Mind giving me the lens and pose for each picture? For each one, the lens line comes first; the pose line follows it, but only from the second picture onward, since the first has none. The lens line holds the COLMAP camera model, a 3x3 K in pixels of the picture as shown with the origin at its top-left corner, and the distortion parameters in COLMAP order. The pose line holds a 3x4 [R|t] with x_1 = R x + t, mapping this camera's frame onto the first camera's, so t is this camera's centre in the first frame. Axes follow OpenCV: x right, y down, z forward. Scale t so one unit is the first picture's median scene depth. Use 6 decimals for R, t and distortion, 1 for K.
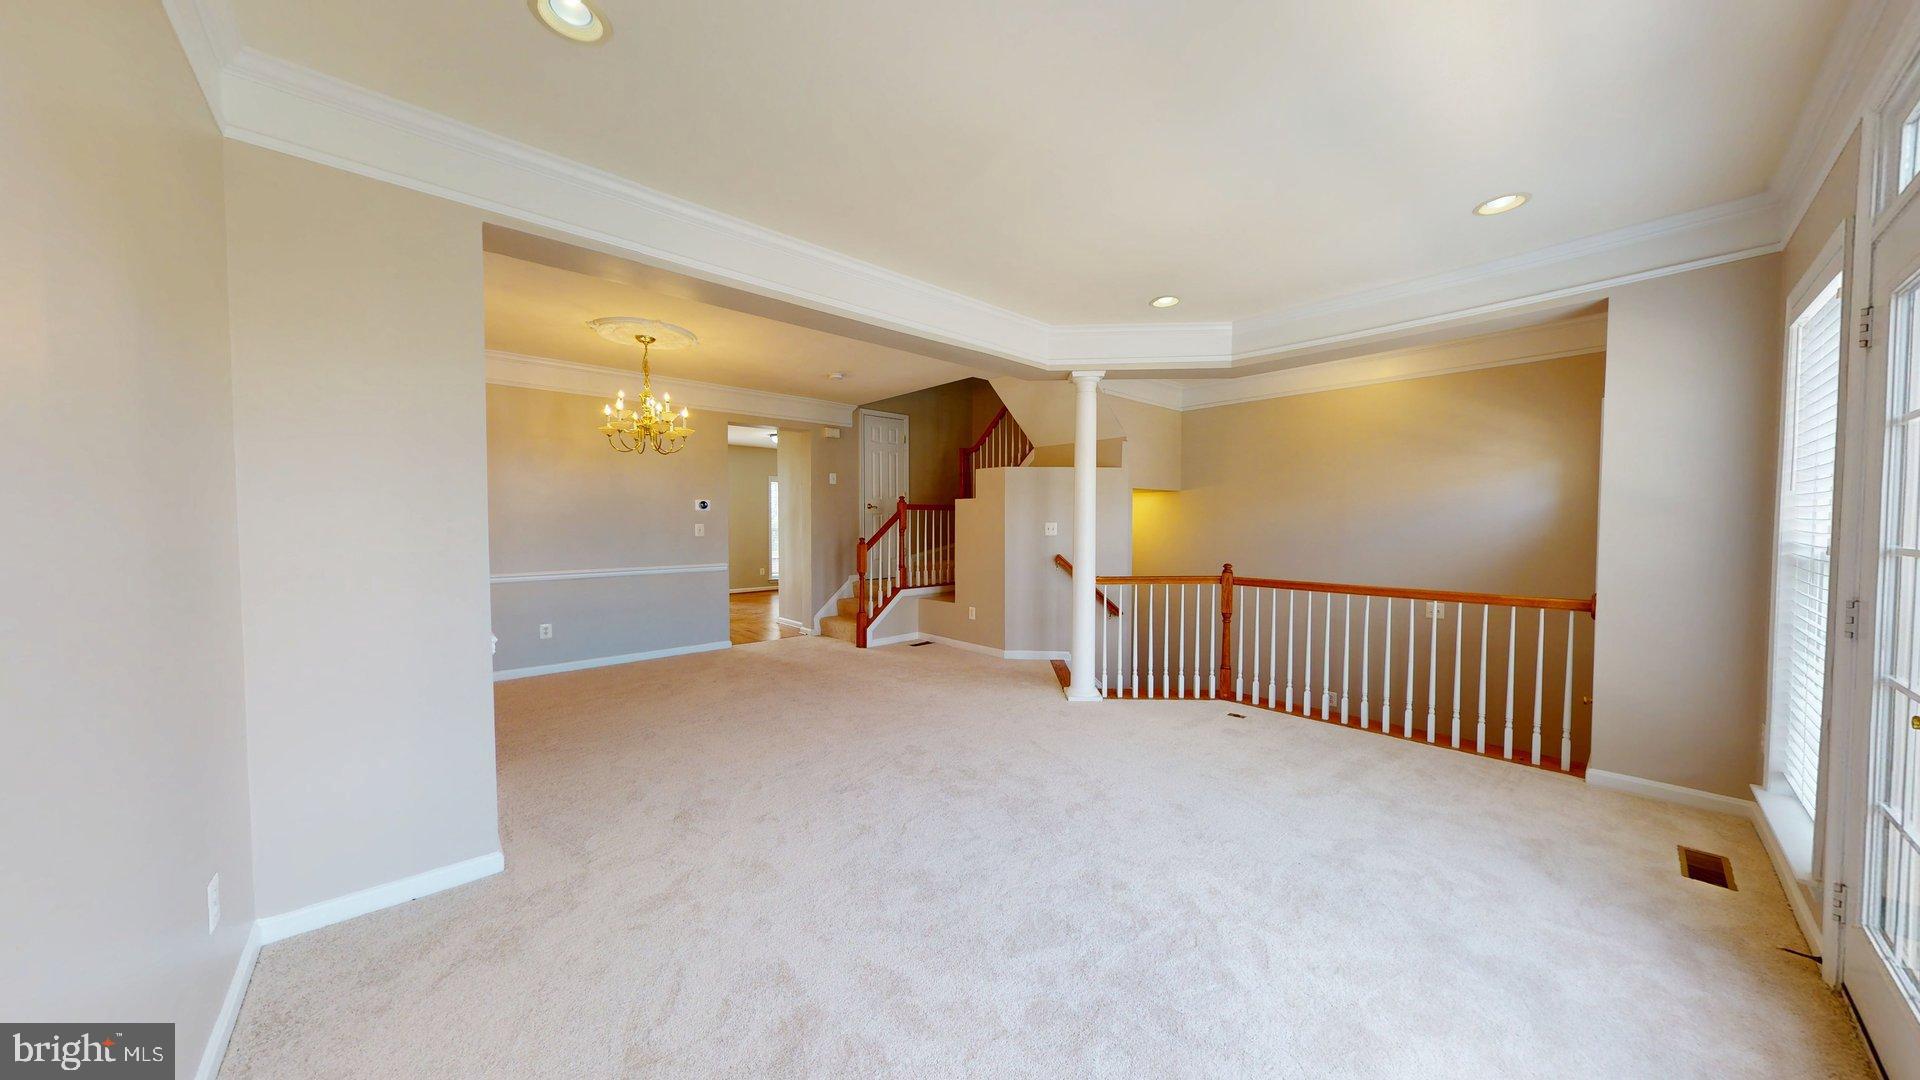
lens RADIAL K [[609.3, 0, 957.5], [0, 609.3, 538.6], [0, 0, 1]] dist [0.000588, 0.000107]
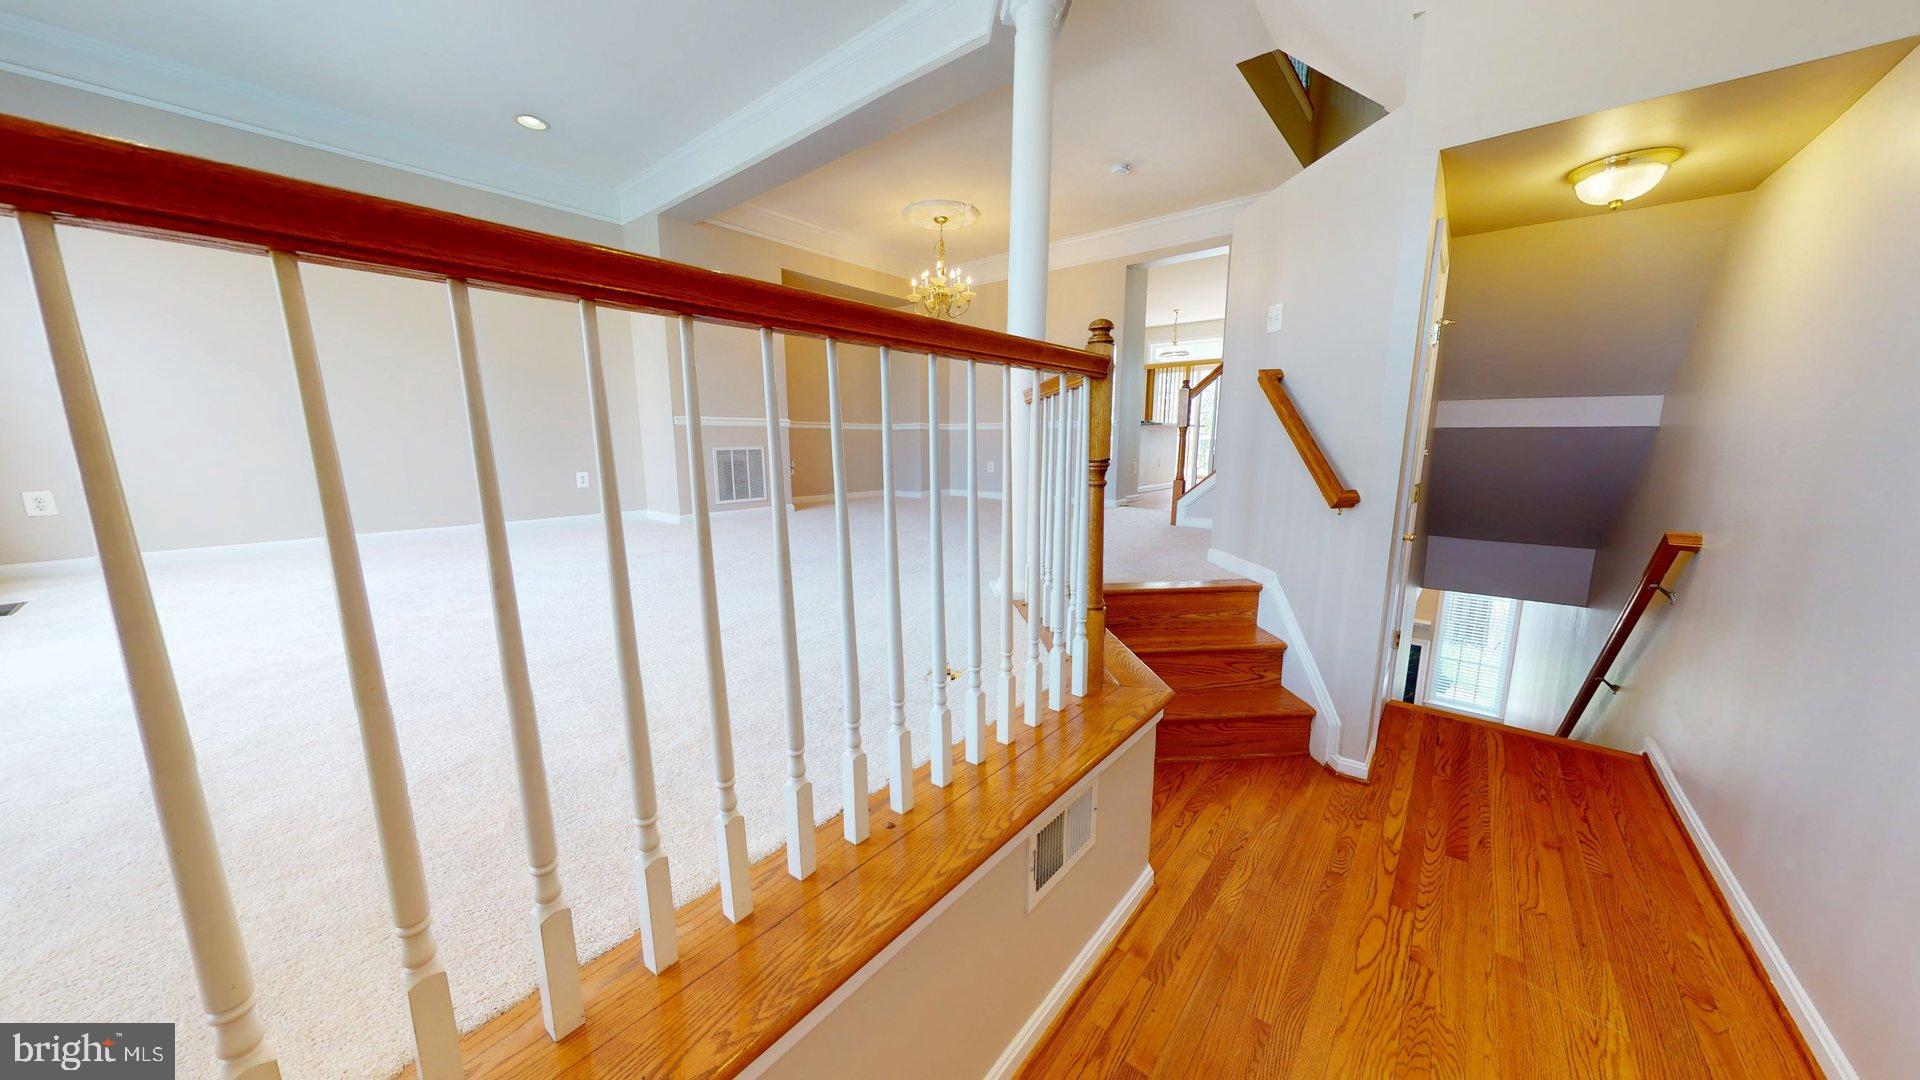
lens RADIAL K [[609.3, 0, 961.9], [0, 609.3, 539.4], [0, 0, 1]] dist [0.000588, 0.000107]
pose [[0.140663, 0.162051, -0.976705, 0.549201], [-0.025952, 0.986778, 0.159984, 0.076427], [0.989717, 0.002843, 0.143009, 0.597315]]
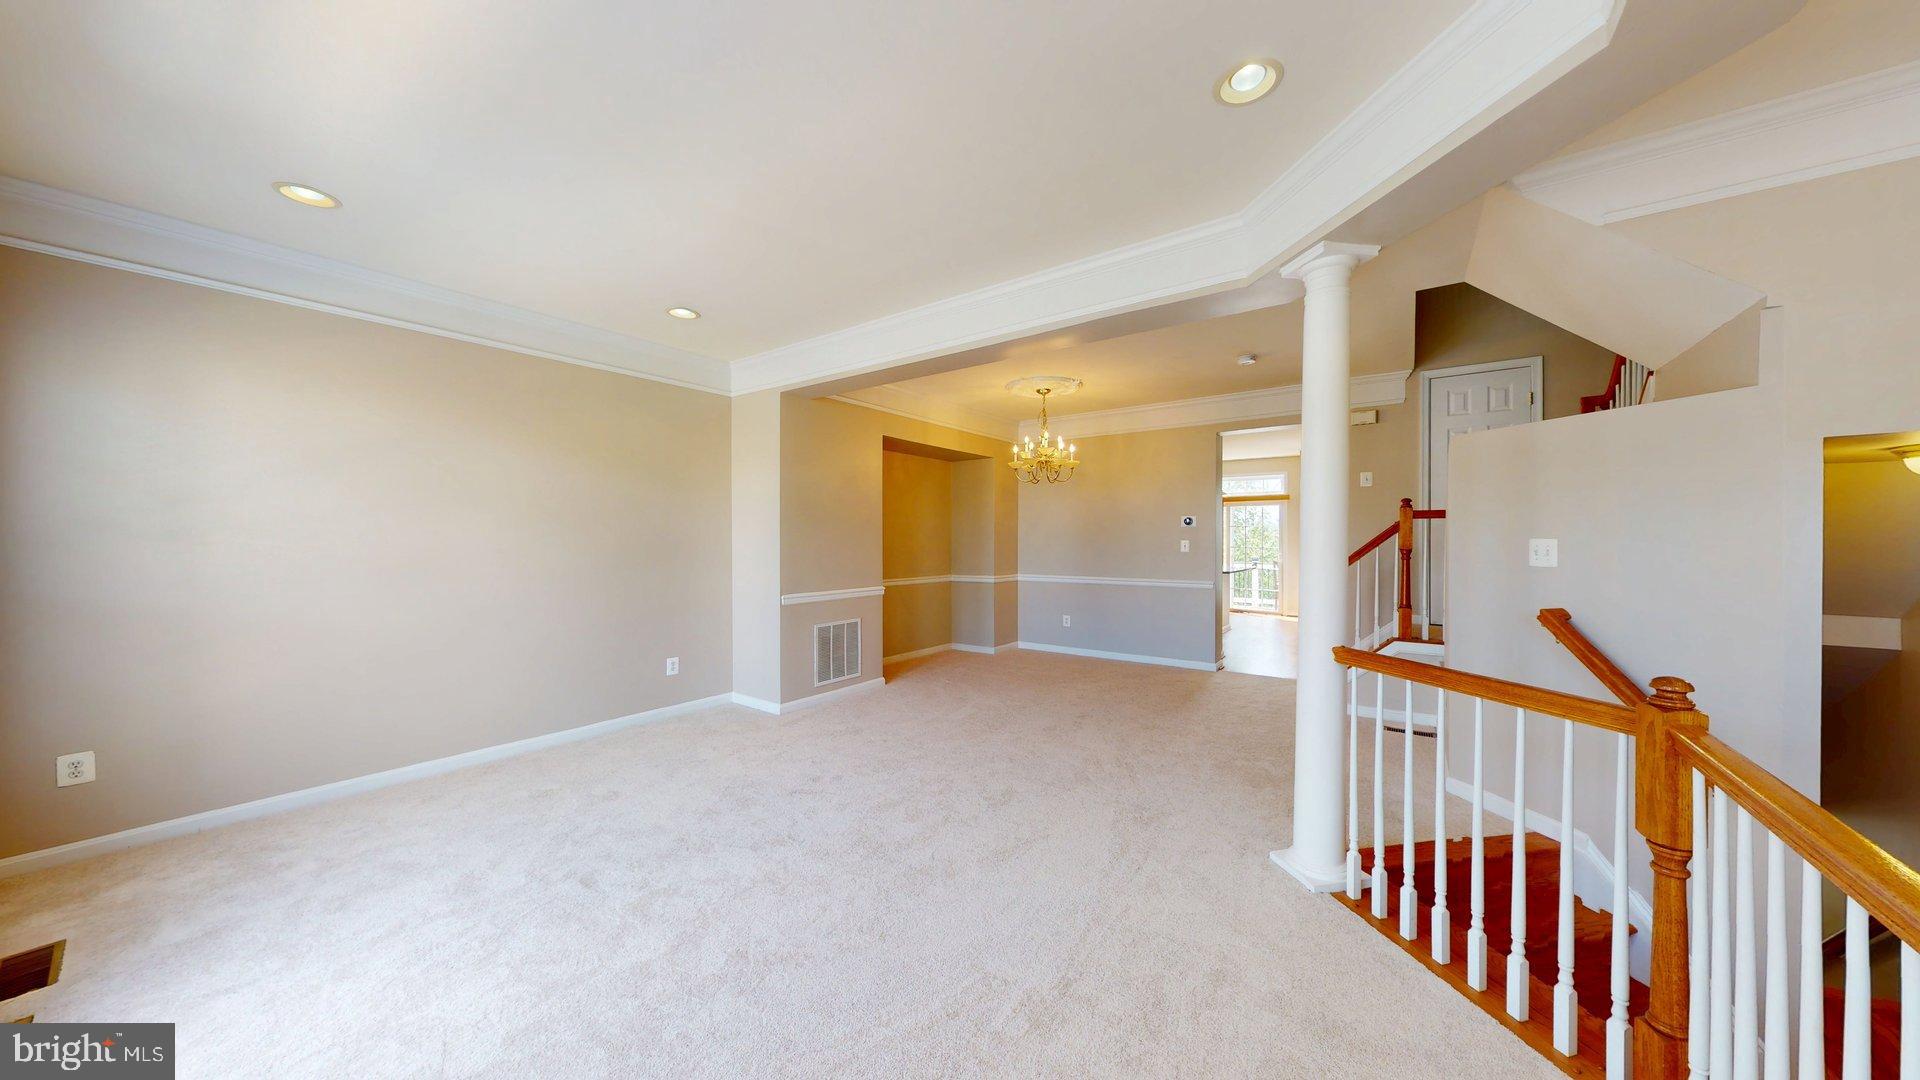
lens RADIAL K [[609.3, 0, 959.8], [0, 609.3, 536.3], [0, 0, 1]] dist [0.000588, 0.000107]
pose [[0.202160, -0.003435, -0.979346, 0.457901], [-0.025786, 0.999628, -0.008829, -0.011258], [0.979013, 0.027039, 0.201996, 0.406642]]
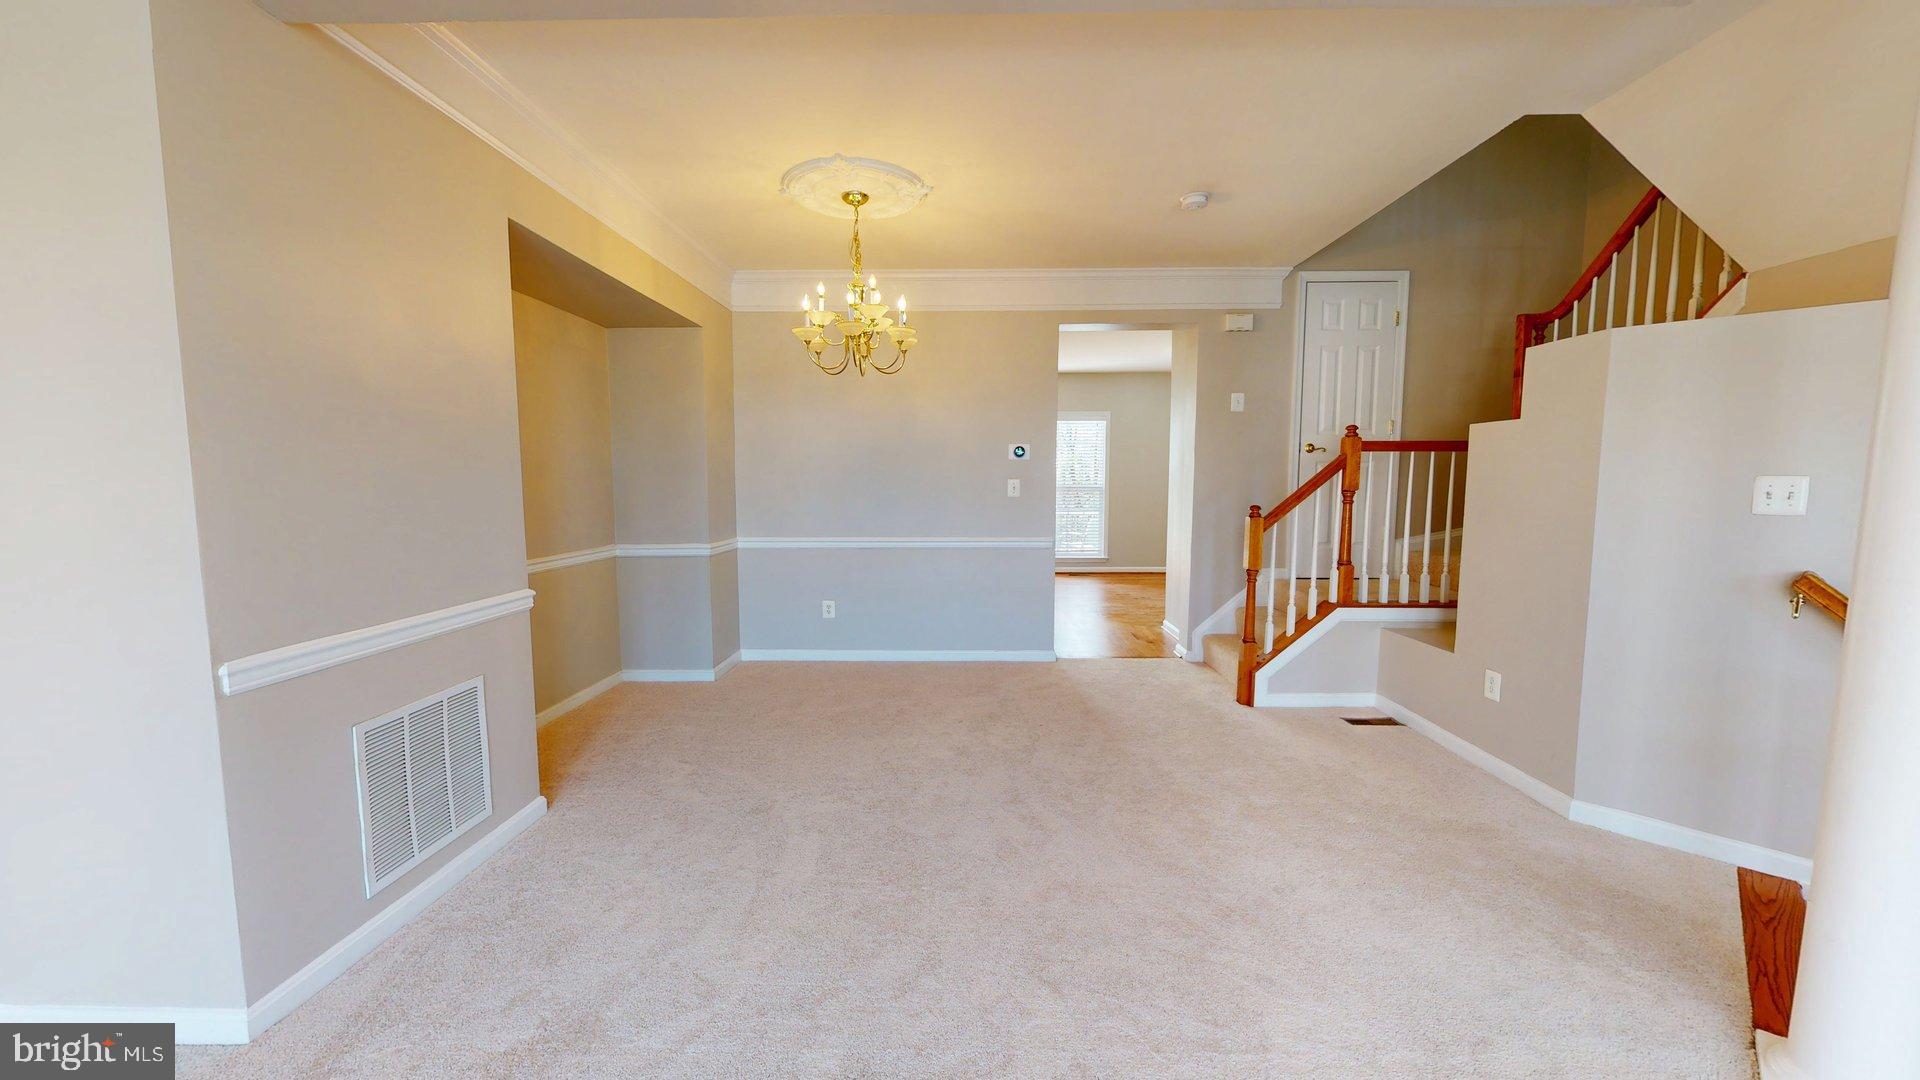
lens RADIAL K [[702.9, 0, 959.6], [0, 702.9, 544.2], [0, 0, 1]] dist [-0.002231, 0.000197]
pose [[0.726567, 0.064582, -0.684054, 0.078927], [-0.018546, 0.997054, 0.074433, -0.008356], [0.686845, -0.041394, 0.725624, 0.351203]]
